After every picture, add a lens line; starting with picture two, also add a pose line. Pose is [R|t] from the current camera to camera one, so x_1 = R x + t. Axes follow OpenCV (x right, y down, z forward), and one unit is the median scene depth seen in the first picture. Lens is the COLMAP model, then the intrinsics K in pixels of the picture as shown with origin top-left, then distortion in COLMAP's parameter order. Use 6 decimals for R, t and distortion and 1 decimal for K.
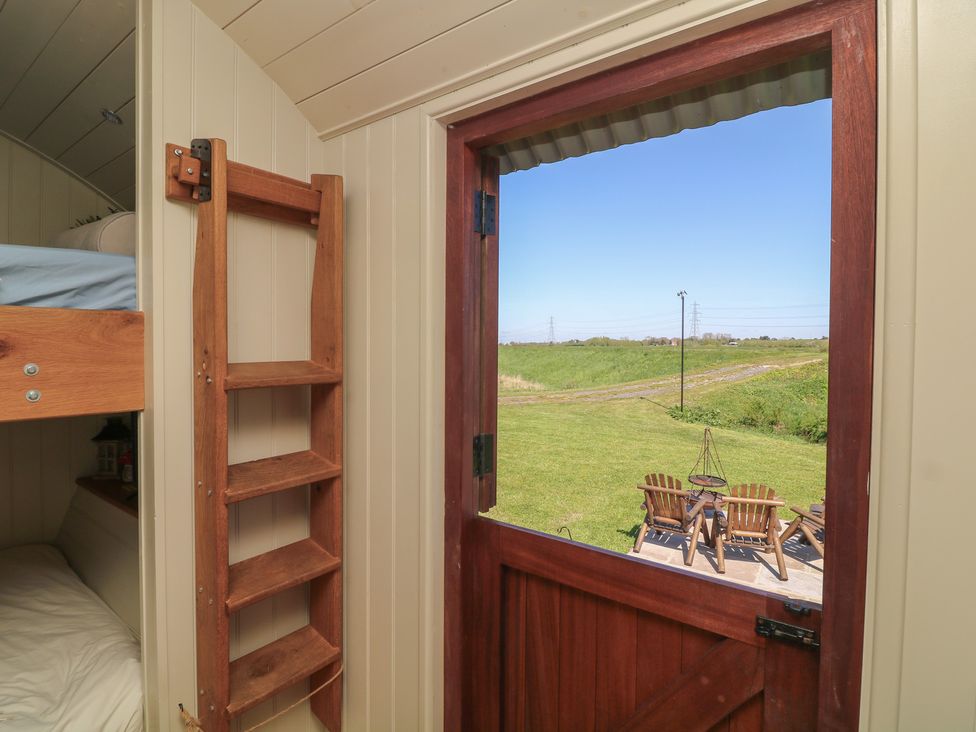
lens RADIAL K [[507.5, 0, 485.9], [0, 507.5, 355.9], [0, 0, 1]] dist [0.000944, -0.010865]
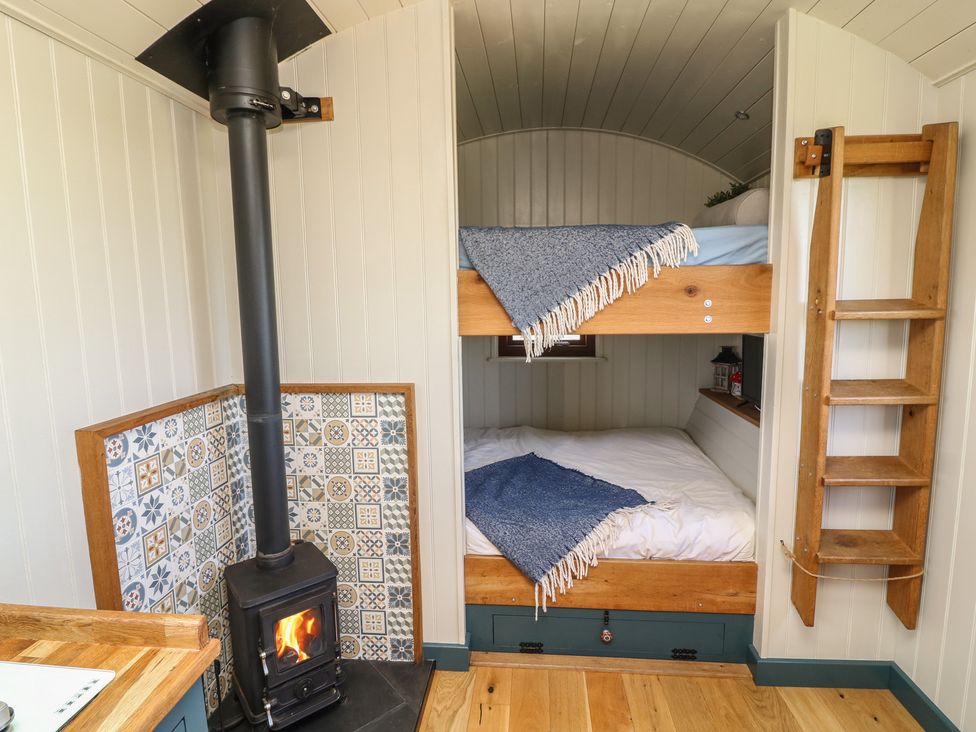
lens RADIAL K [[520.4, 0, 487.2], [0, 520.4, 354.4], [0, 0, 1]] dist [0.001933, -0.016767]
pose [[0.527767, 0.080723, -0.845544, 0.033040], [0.000971, 0.995416, 0.095638, 0.005421], [0.849388, -0.051296, 0.525269, -0.097797]]
